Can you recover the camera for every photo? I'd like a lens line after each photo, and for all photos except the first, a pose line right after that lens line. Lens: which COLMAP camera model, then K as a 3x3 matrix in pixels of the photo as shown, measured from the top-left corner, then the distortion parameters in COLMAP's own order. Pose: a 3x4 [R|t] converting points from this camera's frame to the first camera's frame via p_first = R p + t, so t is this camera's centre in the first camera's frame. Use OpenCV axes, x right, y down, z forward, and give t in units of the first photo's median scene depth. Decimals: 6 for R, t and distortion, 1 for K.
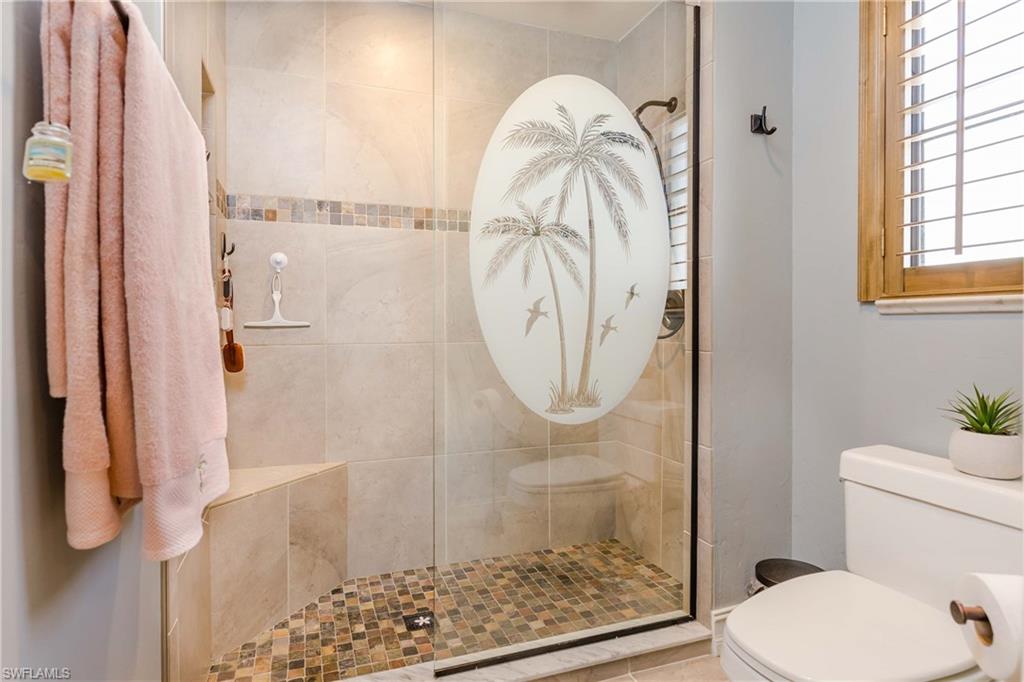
lens RADIAL K [[560.9, 0, 509.8], [0, 560.9, 335.5], [0, 0, 1]] dist [-0.003071, -0.000062]
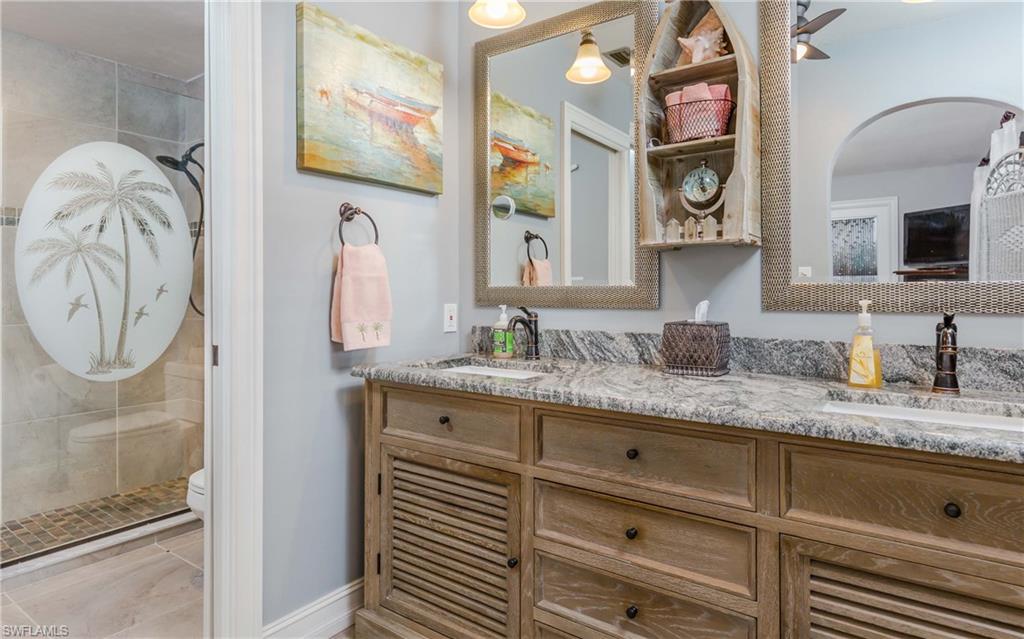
lens RADIAL K [[580.5, 0, 528.8], [0, 580.5, 290.3], [0, 0, 1]] dist [0.001955, 0.000204]
pose [[0.827607, 0.001143, 0.561306, 0.154958], [0.009992, 0.999809, -0.016768, -0.038597], [-0.561219, 0.019485, 0.827438, -0.812693]]
